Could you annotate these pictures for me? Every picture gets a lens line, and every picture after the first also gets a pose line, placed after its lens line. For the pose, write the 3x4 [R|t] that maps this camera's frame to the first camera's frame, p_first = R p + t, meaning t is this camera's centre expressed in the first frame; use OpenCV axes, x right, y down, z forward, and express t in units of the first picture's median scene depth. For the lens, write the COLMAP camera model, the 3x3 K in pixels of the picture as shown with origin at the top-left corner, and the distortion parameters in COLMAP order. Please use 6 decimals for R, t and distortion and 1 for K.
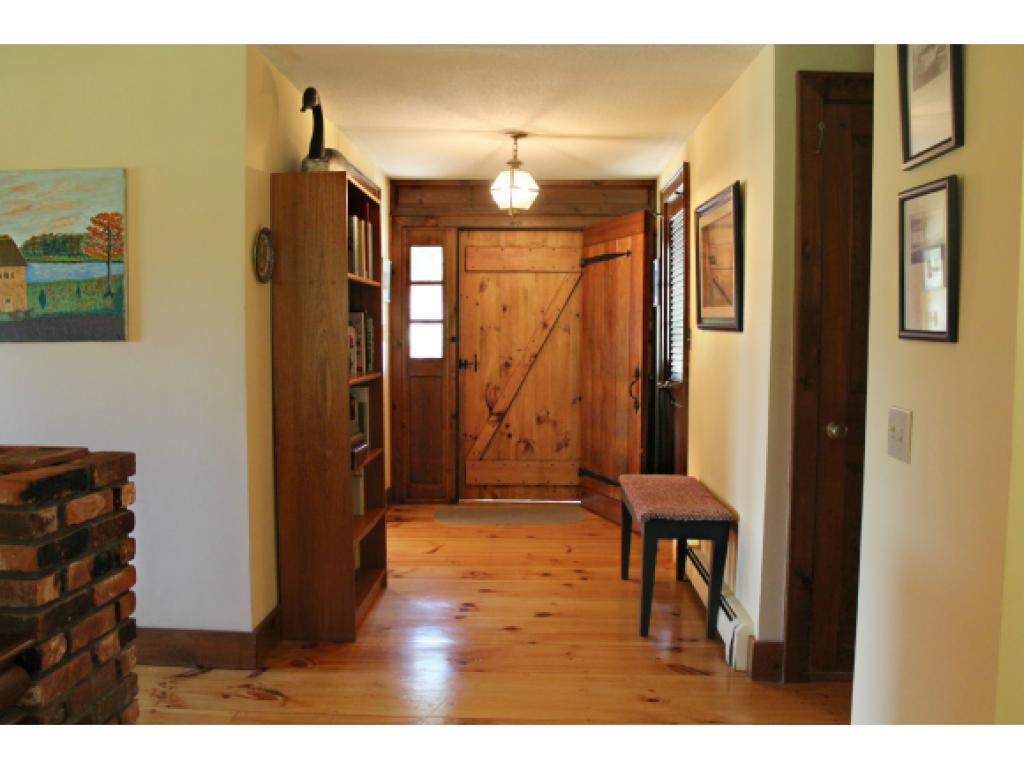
lens RADIAL K [[860.8, 0, 466.4], [0, 860.8, 377.3], [0, 0, 1]] dist [-0.160139, 0.147683]
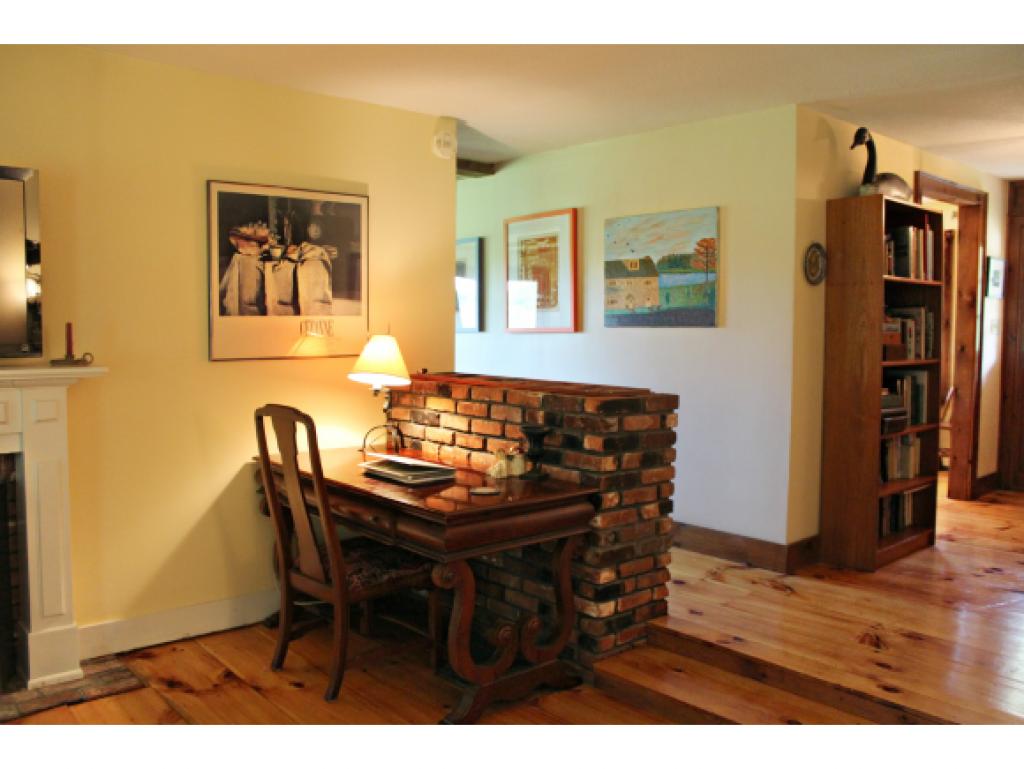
lens RADIAL K [[860.8, 0, 507.6], [0, 860.8, 387.1], [0, 0, 1]] dist [-0.160139, 0.147683]
pose [[0.687384, 0.053185, -0.724344, 0.409694], [-0.043617, 0.998538, 0.031926, 0.027966], [0.724983, 0.009649, 0.688699, -0.255740]]
